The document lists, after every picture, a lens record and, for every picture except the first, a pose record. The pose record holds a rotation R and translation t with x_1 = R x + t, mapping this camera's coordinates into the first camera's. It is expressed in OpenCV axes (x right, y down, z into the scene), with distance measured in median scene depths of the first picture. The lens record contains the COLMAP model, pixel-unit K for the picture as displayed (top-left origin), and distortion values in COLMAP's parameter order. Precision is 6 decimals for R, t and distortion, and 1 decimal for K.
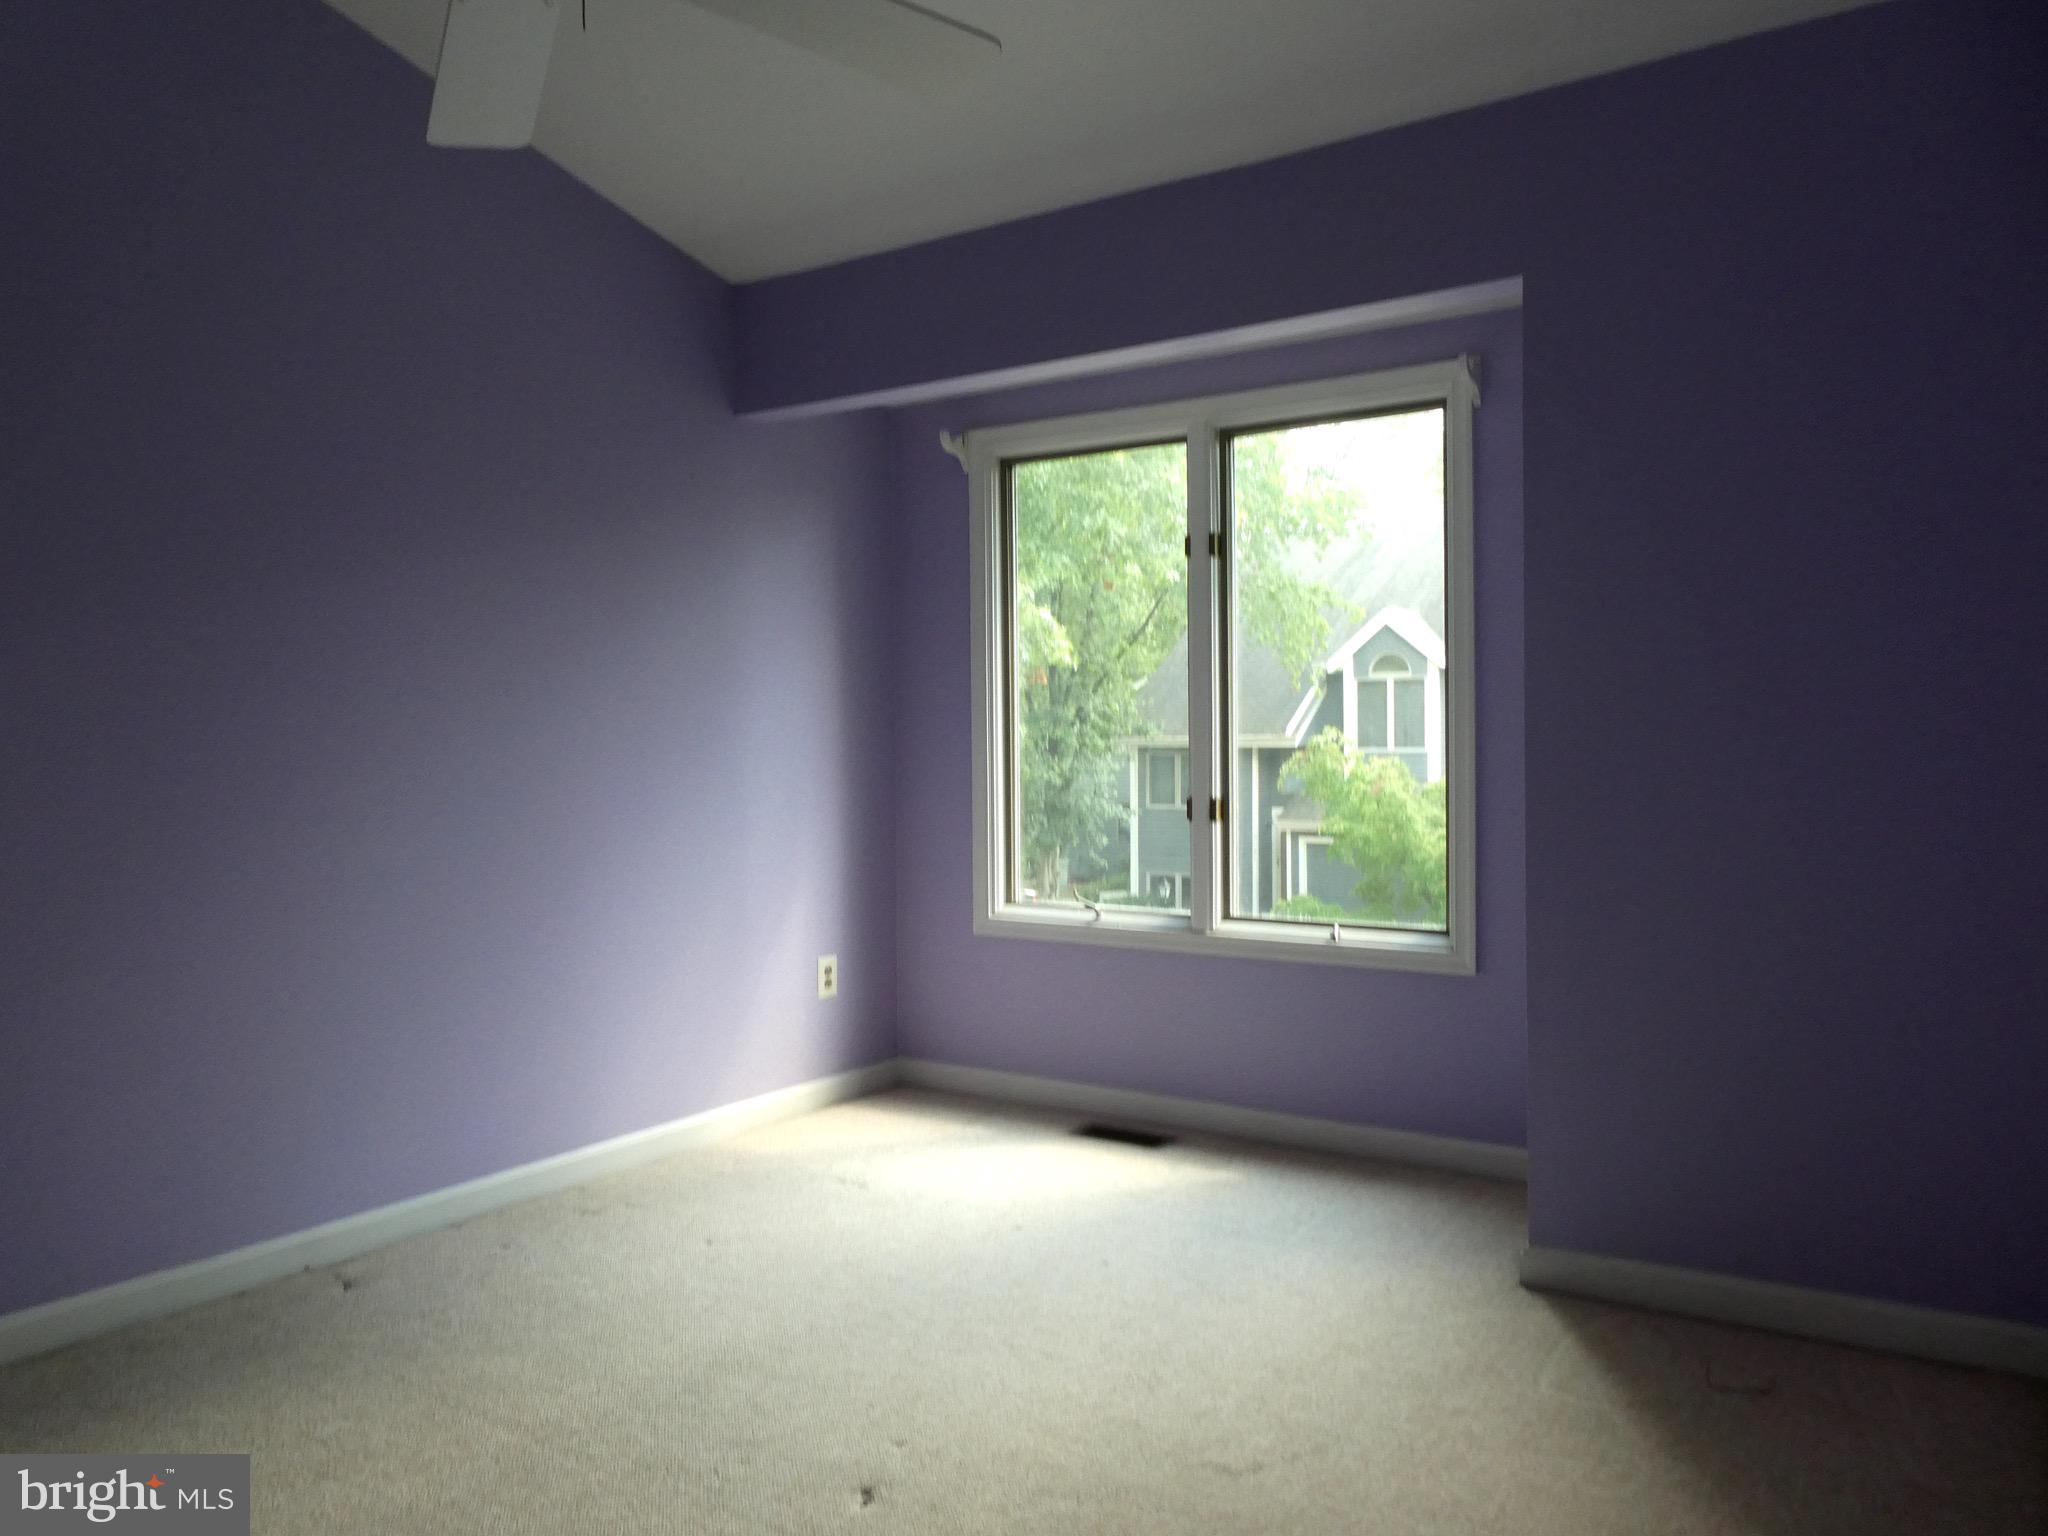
lens RADIAL K [[1459.5, 0, 1042.2], [0, 1459.5, 768.7], [0, 0, 1]] dist [-0.001944, -0.000663]
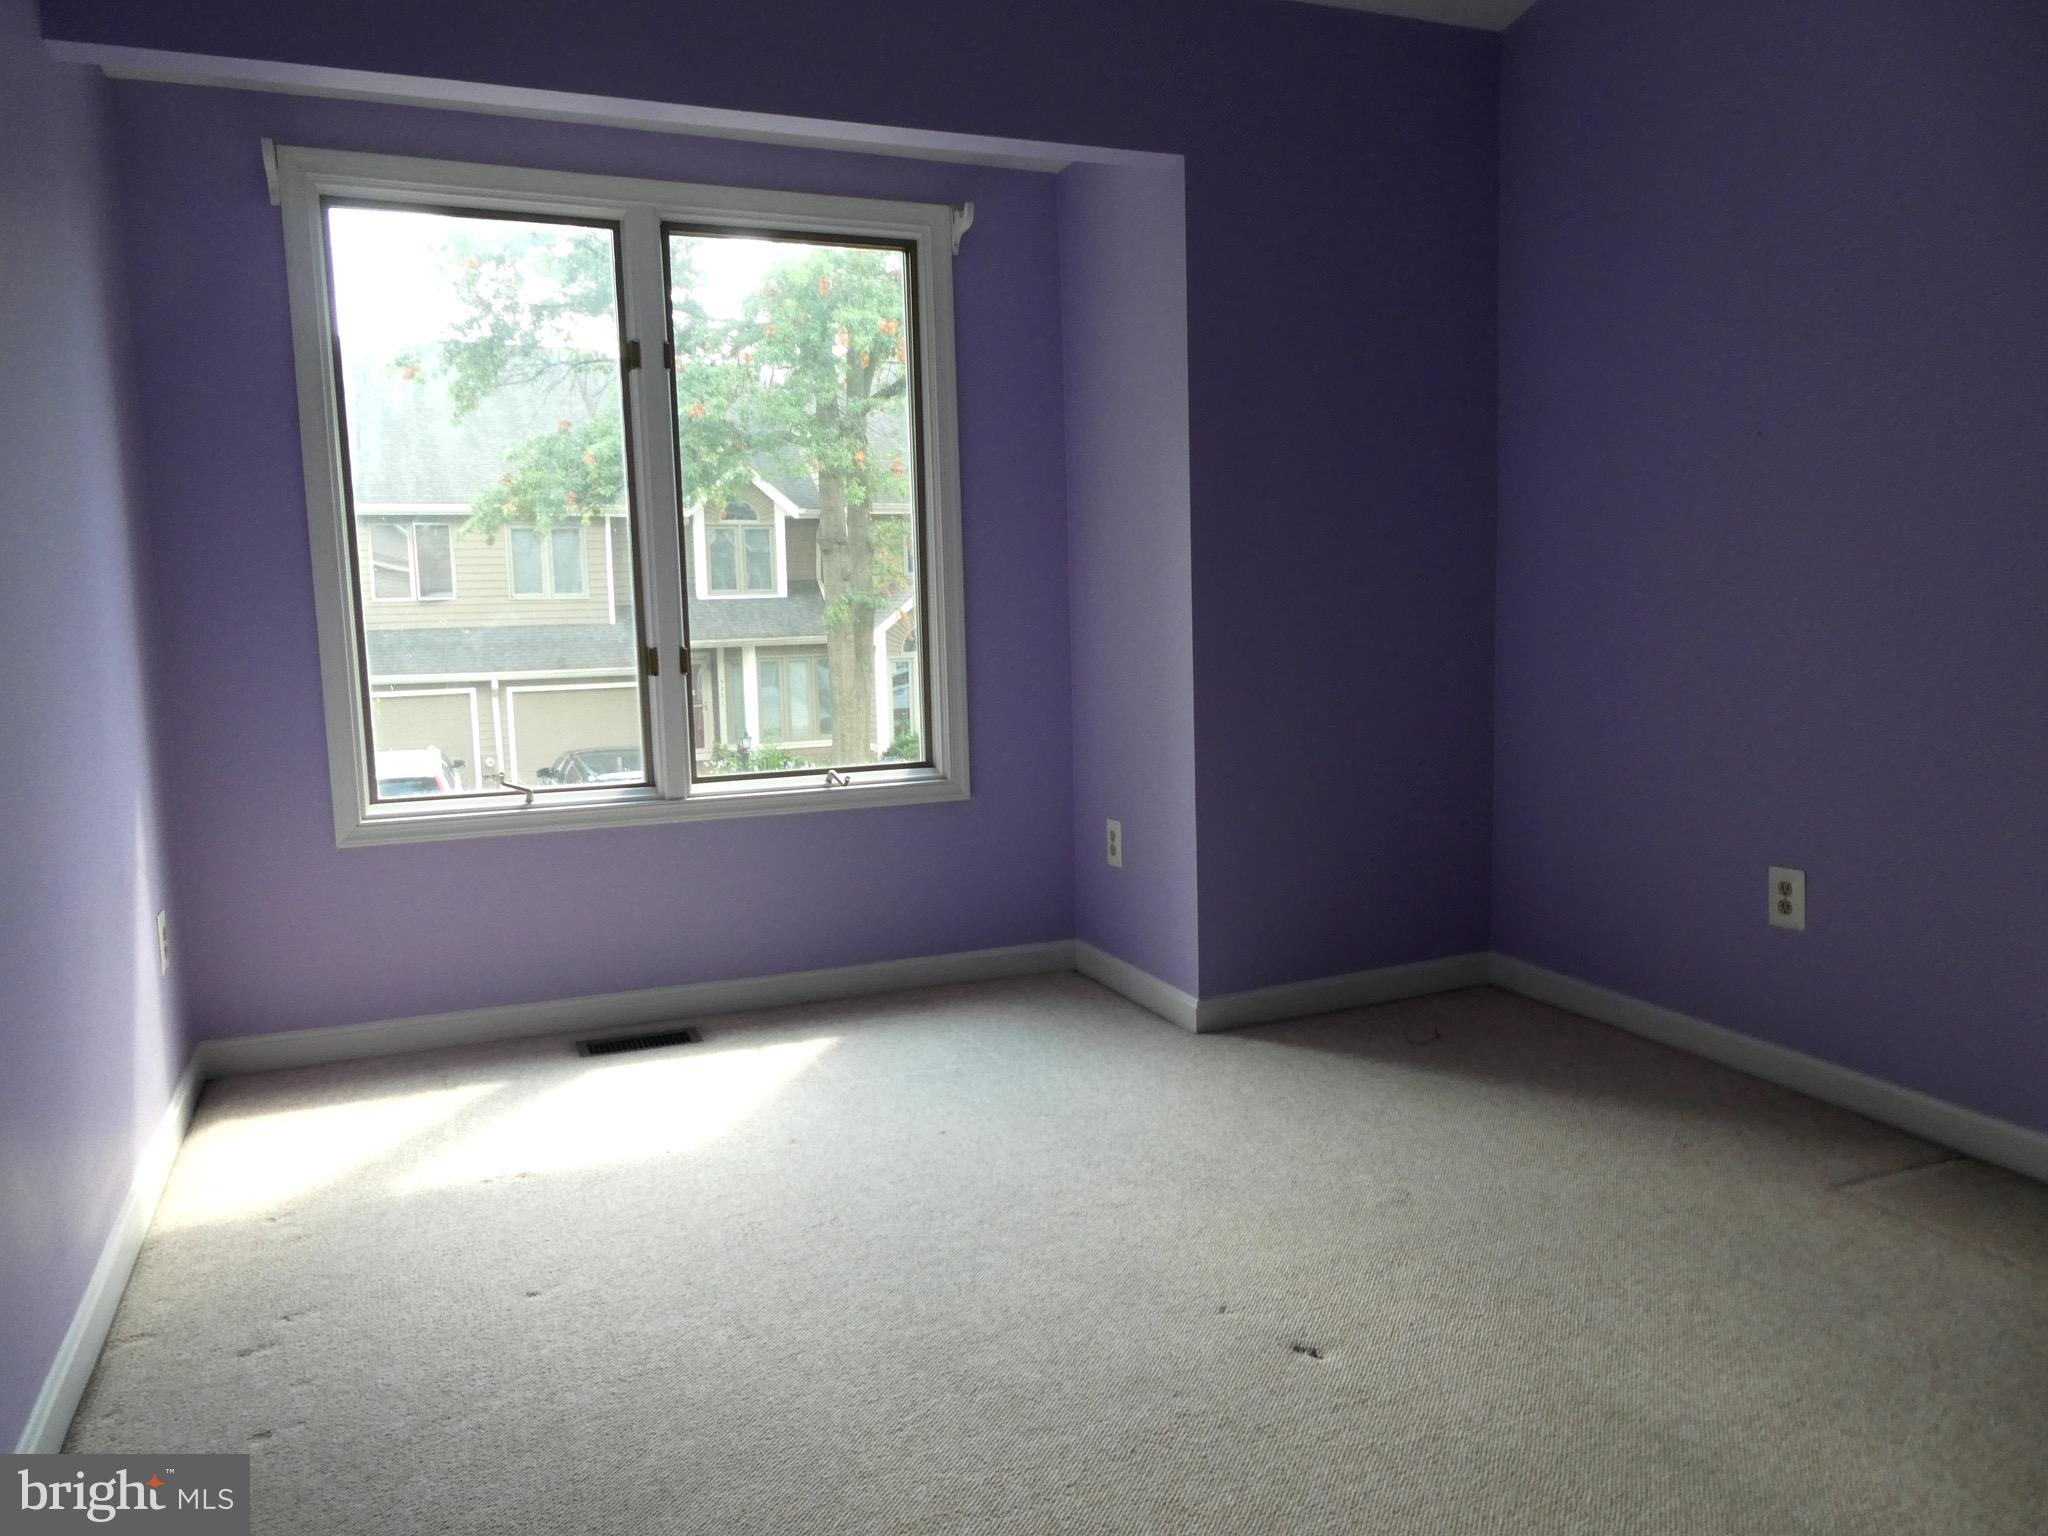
lens RADIAL K [[1459.5, 0, 1038.4], [0, 1459.5, 769.4], [0, 0, 1]] dist [-0.001944, -0.000663]
pose [[0.553090, -0.110069, 0.825818, -0.531172], [0.029490, 0.993200, 0.112628, -0.000152], [-0.832599, -0.037940, 0.552575, 0.340372]]
